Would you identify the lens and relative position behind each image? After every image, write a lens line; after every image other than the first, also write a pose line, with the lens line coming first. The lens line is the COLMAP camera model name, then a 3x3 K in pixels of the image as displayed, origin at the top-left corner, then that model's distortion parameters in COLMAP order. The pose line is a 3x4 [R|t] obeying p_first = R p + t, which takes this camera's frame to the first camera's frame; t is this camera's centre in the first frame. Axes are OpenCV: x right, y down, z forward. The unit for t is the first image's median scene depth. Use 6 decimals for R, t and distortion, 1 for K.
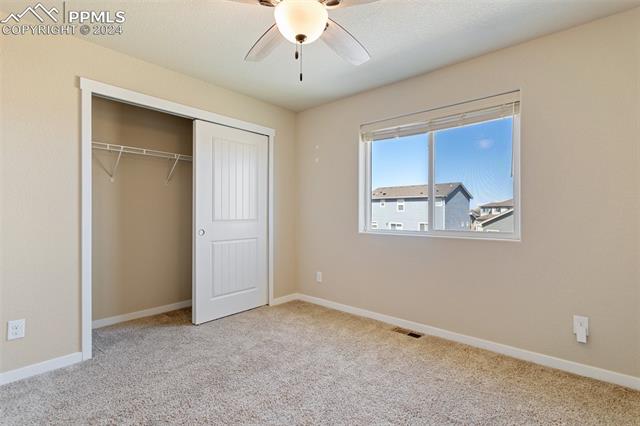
lens RADIAL K [[301.7, 0, 322.5], [0, 301.7, 212.4], [0, 0, 1]] dist [-0.004413, 0.002511]
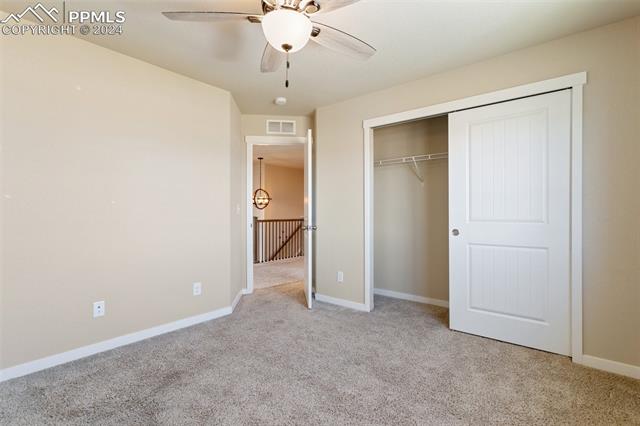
lens RADIAL K [[301.7, 0, 322.6], [0, 301.7, 212.6], [0, 0, 1]] dist [-0.004413, 0.002511]
pose [[0.028109, 0.000639, -0.999605, 0.523005], [-0.001391, 0.999999, 0.000600, 0.006169], [0.999604, 0.001374, 0.028110, 0.575357]]
